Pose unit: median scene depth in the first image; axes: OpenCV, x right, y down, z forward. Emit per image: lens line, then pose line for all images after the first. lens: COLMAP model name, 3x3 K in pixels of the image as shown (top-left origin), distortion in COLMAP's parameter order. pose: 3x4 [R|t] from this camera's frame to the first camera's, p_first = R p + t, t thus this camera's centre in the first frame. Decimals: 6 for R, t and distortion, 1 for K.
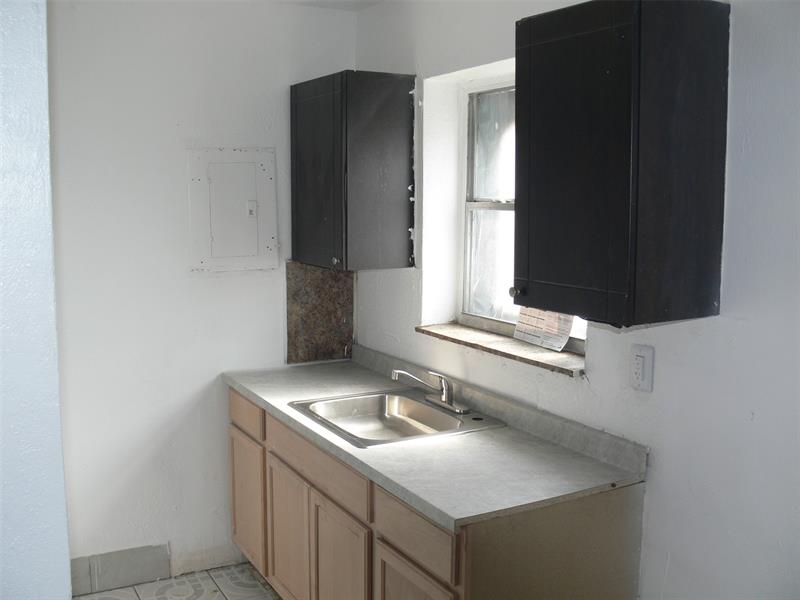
lens RADIAL K [[817.5, 0, 400.0], [0, 817.5, 300.0], [0, 0, 1]] dist [-0.177755, 0.135681]
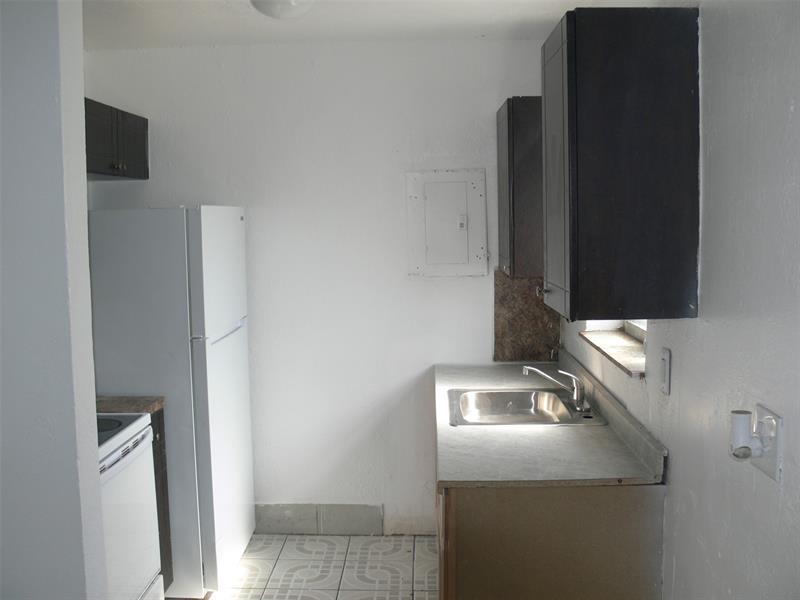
lens RADIAL K [[817.5, 0, 400.0], [0, 817.5, 300.0], [0, 0, 1]] dist [-0.177755, 0.135681]
pose [[0.858136, 0.036126, -0.512150, 0.324182], [-0.049212, 0.998716, -0.012011, 0.014550], [0.511059, 0.035511, 0.858812, -0.025347]]
